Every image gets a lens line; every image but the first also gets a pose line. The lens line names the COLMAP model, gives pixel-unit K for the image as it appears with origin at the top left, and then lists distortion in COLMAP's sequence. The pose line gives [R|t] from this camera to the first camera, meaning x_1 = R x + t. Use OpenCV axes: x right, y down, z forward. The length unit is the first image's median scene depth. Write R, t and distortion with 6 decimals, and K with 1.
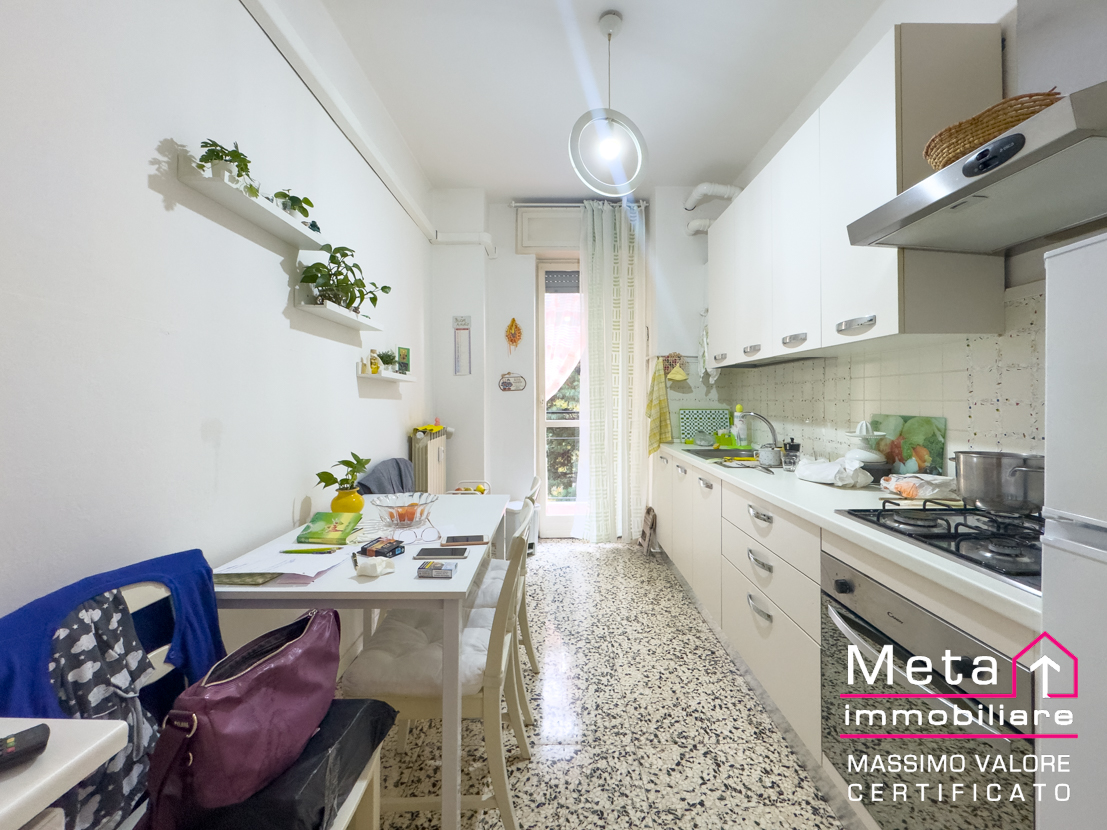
lens RADIAL K [[445.3, 0, 554.2], [0, 445.3, 393.8], [0, 0, 1]] dist [-0.002928, -0.000151]
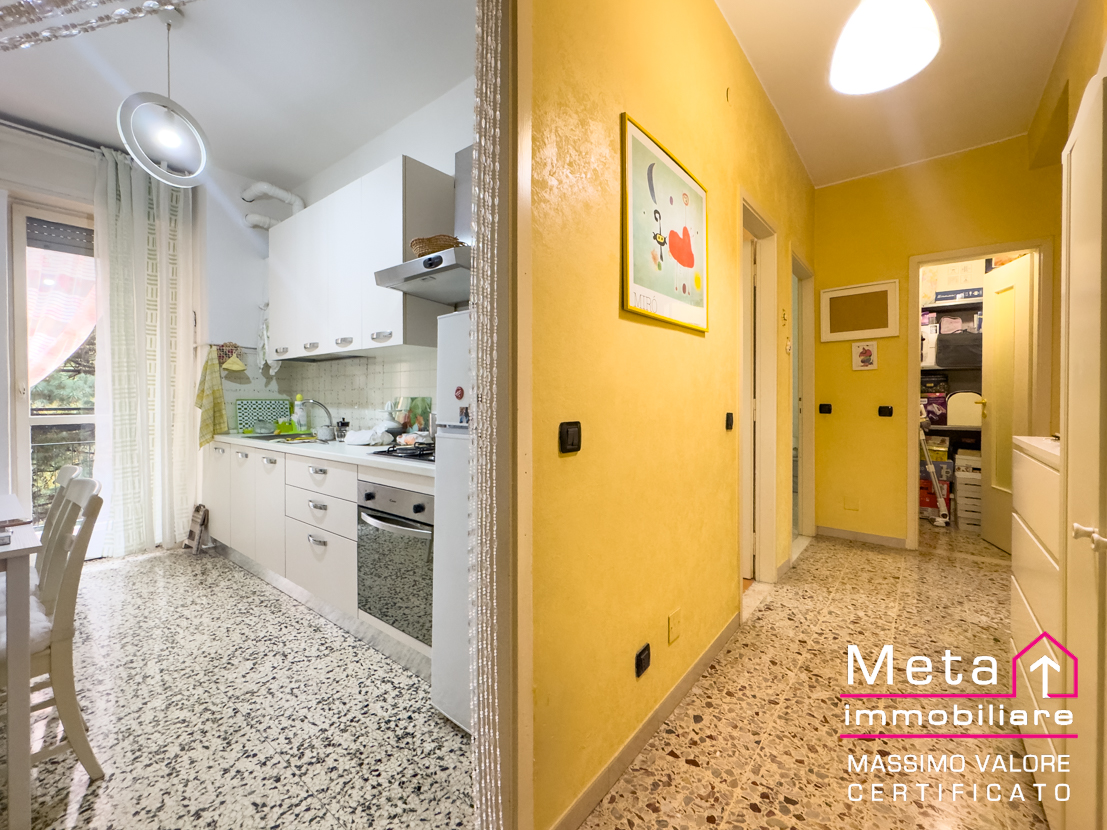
lens RADIAL K [[465.1, 0, 554.2], [0, 465.1, 401.2], [0, 0, 1]] dist [-0.003026, -0.000222]
pose [[0.621145, -0.004984, 0.783679, -0.103674], [-0.007251, 0.999900, 0.012105, 0.023059], [-0.783662, -0.013201, 0.621048, -0.231242]]
